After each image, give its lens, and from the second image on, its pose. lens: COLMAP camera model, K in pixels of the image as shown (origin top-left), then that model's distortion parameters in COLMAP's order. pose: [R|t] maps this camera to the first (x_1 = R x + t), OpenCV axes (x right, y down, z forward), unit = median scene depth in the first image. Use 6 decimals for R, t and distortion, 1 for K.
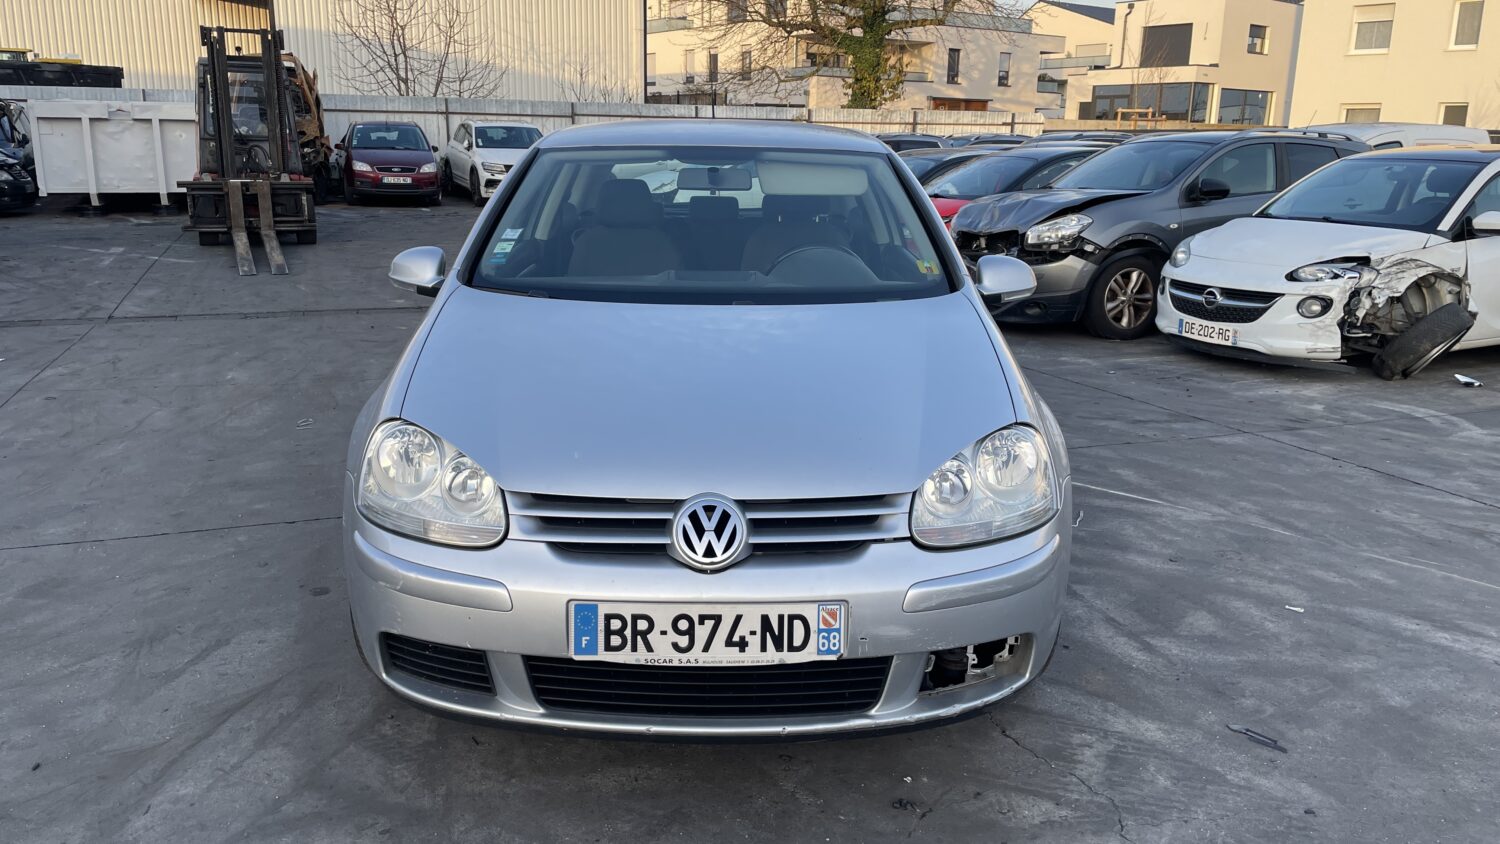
lens RADIAL K [[1128.7, 0, 737.9], [0, 1128.7, 421.5], [0, 0, 1]] dist [0.071657, -0.087723]
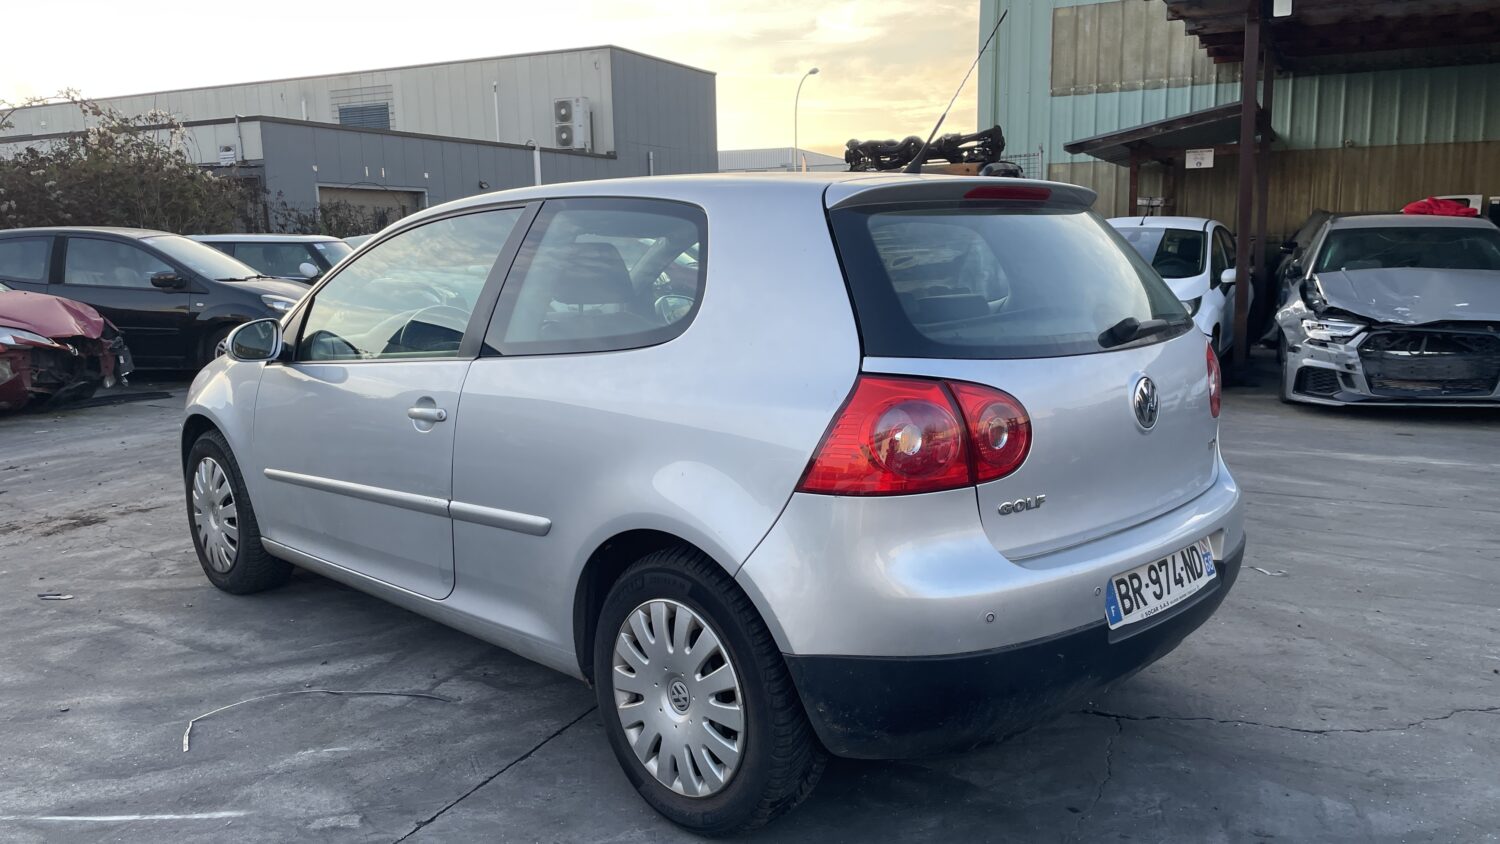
lens RADIAL K [[1128.7, 0, 752.8], [0, 1128.7, 419.3], [0, 0, 1]] dist [0.071657, -0.087723]
pose [[-0.719240, 0.108750, -0.686198, 0.104511], [-0.155777, 0.937284, 0.311820, -0.075808], [0.677073, 0.331167, -0.657191, 0.332590]]
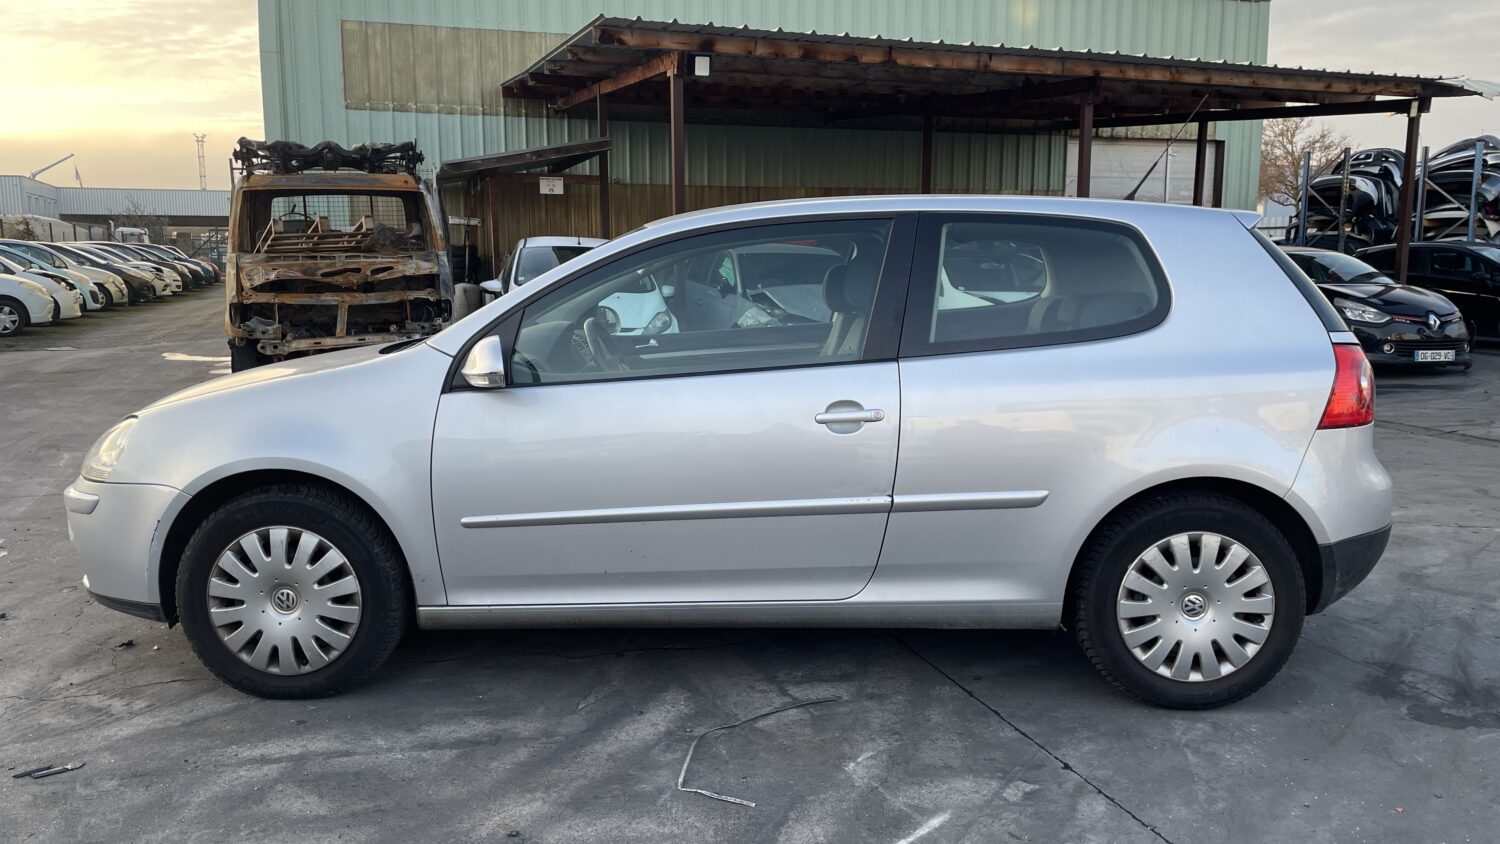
lens RADIAL K [[1128.7, 0, 752.9], [0, 1128.7, 421.3], [0, 0, 1]] dist [0.071657, -0.087723]
pose [[-0.033958, 0.135878, -0.990143, 0.181337], [-0.240508, 0.960489, 0.140057, -0.041884], [0.970053, 0.242894, 0.000063, 0.196979]]
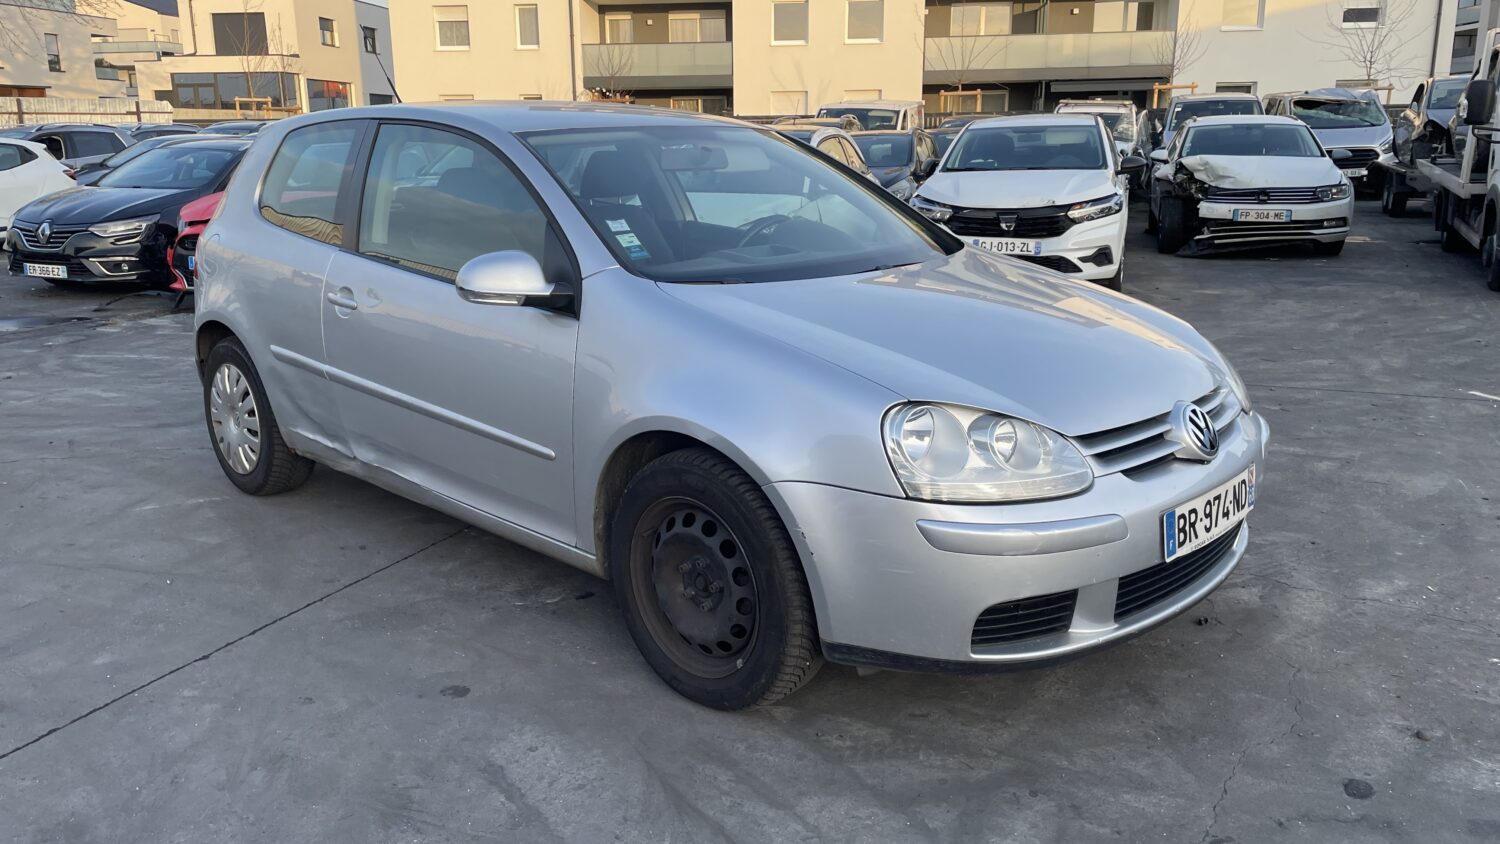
lens RADIAL K [[1128.7, 0, 728.1], [0, 1128.7, 407.9], [0, 0, 1]] dist [0.071657, -0.087723]
pose [[0.709287, -0.187359, 0.679565, -0.121993], [0.189476, 0.979226, 0.072214, -0.011214], [-0.678978, 0.077541, 0.730052, 0.044619]]
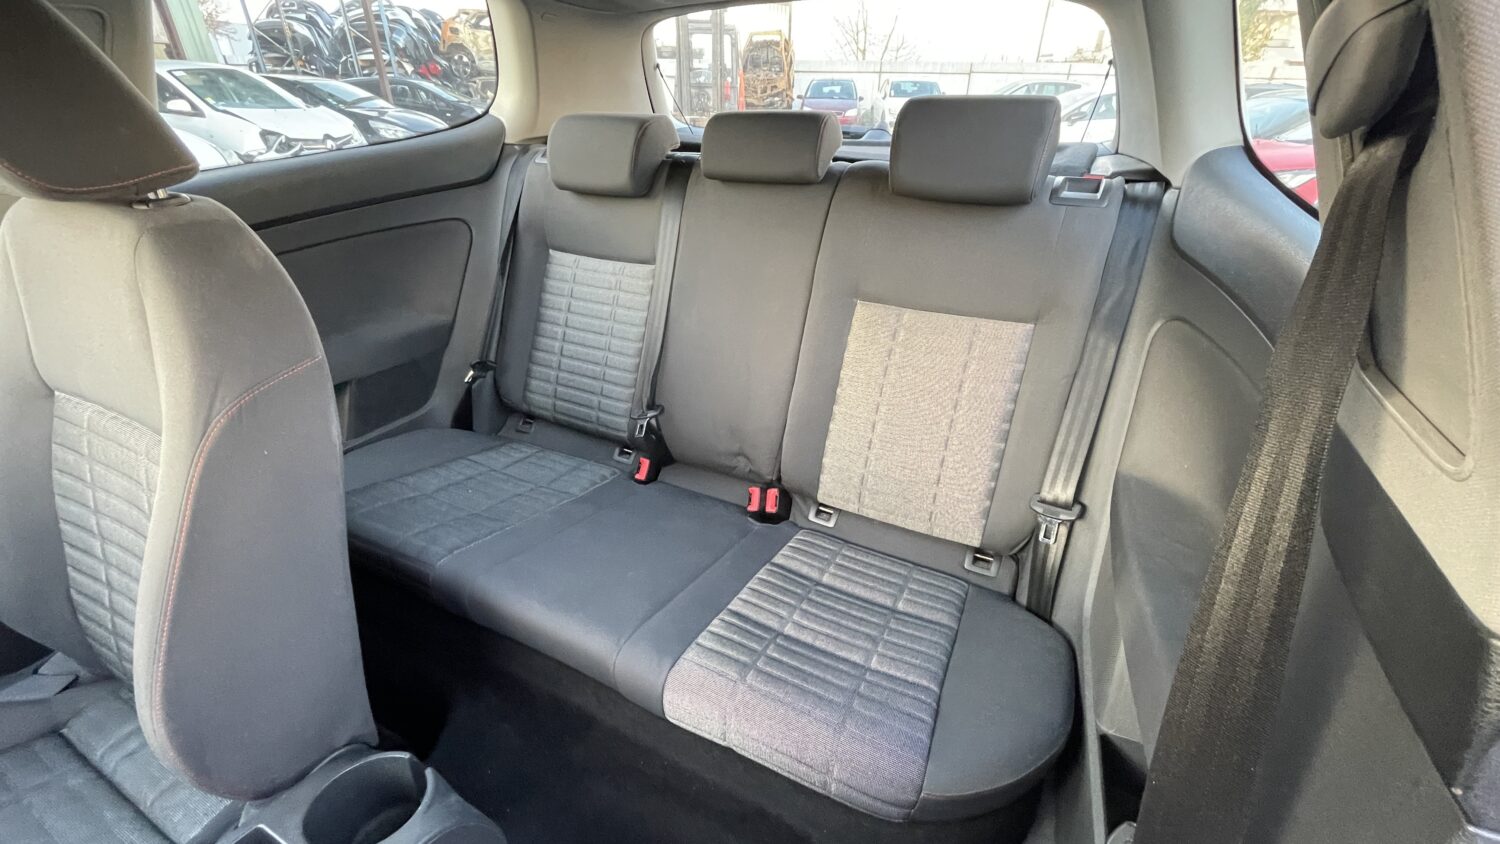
lens RADIAL K [[605.9, 0, 753.7], [0, 605.9, 427.8], [0, 0, 1]] dist [-0.002713, -0.000811]
pose [[0.885925, 0.223130, -0.406631, 0.021485], [-0.114575, 0.954795, 0.274298, -0.036231], [0.449454, -0.196418, 0.871442, 0.192747]]
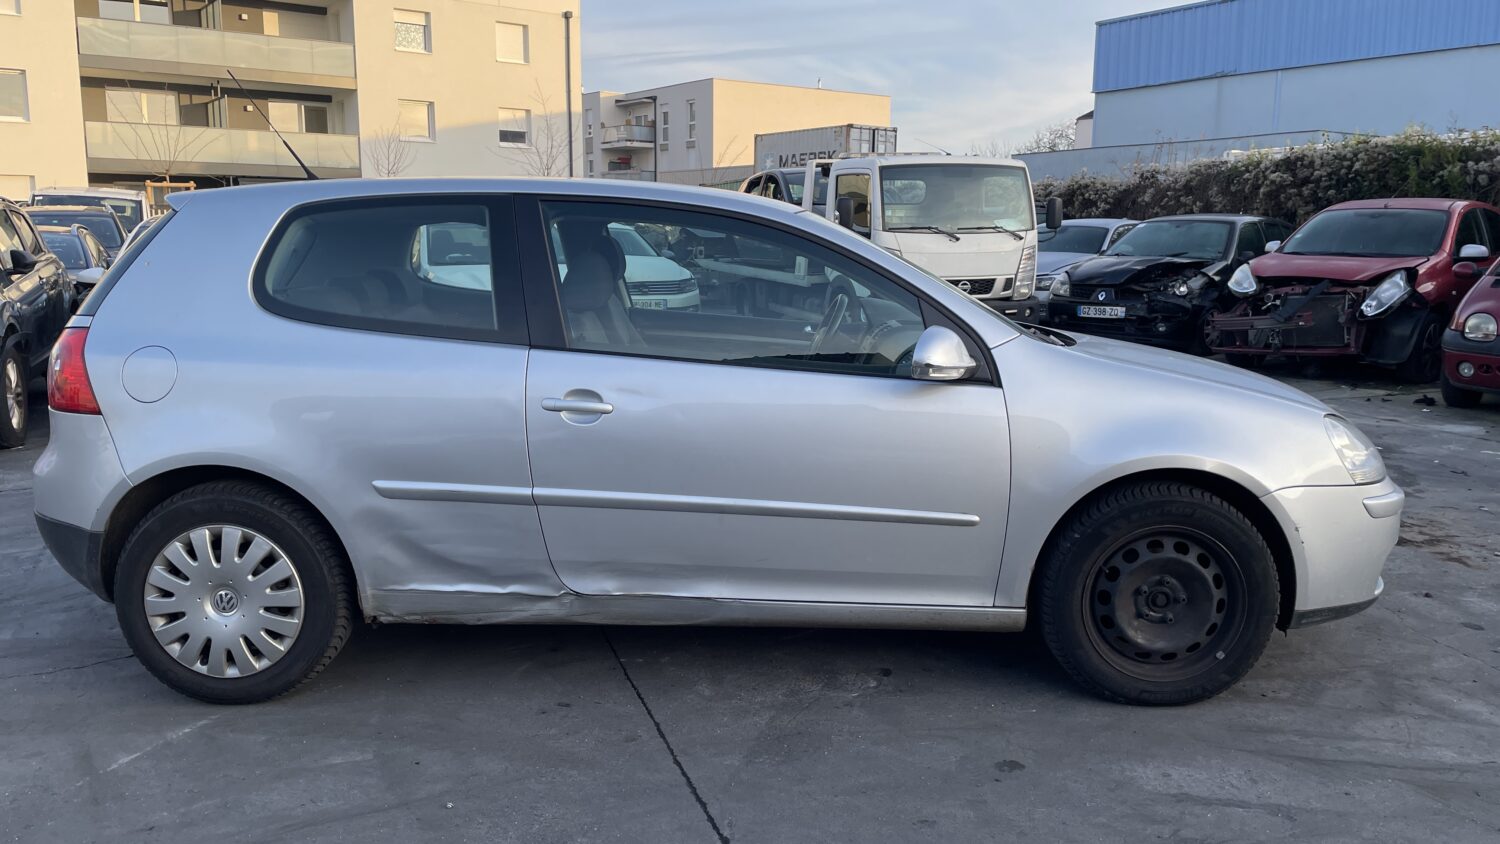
lens RADIAL K [[1128.7, 0, 751.6], [0, 1128.7, 420.7], [0, 0, 1]] dist [0.071657, -0.087723]
pose [[0.027885, -0.177270, 0.983767, -0.183615], [0.232787, 0.958243, 0.166072, -0.042215], [-0.972128, 0.224378, 0.067987, 0.176629]]
